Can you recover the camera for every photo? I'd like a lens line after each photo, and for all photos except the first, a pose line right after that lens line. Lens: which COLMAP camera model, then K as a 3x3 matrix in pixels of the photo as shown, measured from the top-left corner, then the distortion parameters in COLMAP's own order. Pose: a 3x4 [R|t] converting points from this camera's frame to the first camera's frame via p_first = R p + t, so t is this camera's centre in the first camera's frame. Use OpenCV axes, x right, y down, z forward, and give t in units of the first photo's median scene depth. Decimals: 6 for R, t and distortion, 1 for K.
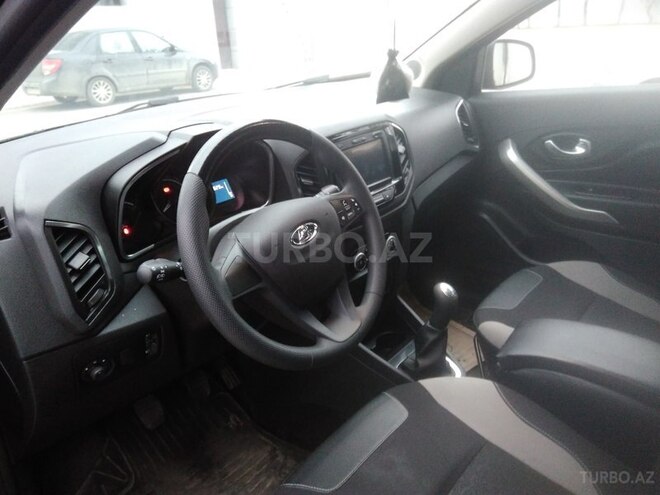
lens RADIAL K [[525.8, 0, 330.0], [0, 525.8, 247.5], [0, 0, 1]] dist [0.126714, -0.127079]
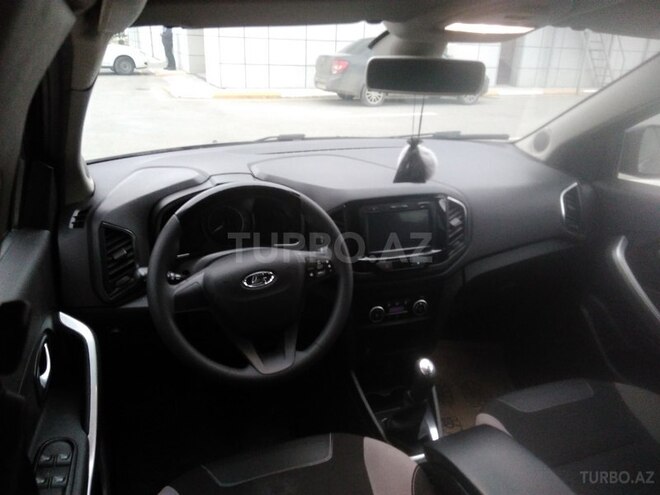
lens RADIAL K [[525.8, 0, 330.0], [0, 525.8, 247.5], [0, 0, 1]] dist [0.126714, -0.127079]
pose [[0.867765, 0.256905, -0.425422, 0.395291], [-0.261009, 0.964052, 0.049774, -0.133034], [0.422916, 0.067847, 0.903625, -0.035314]]
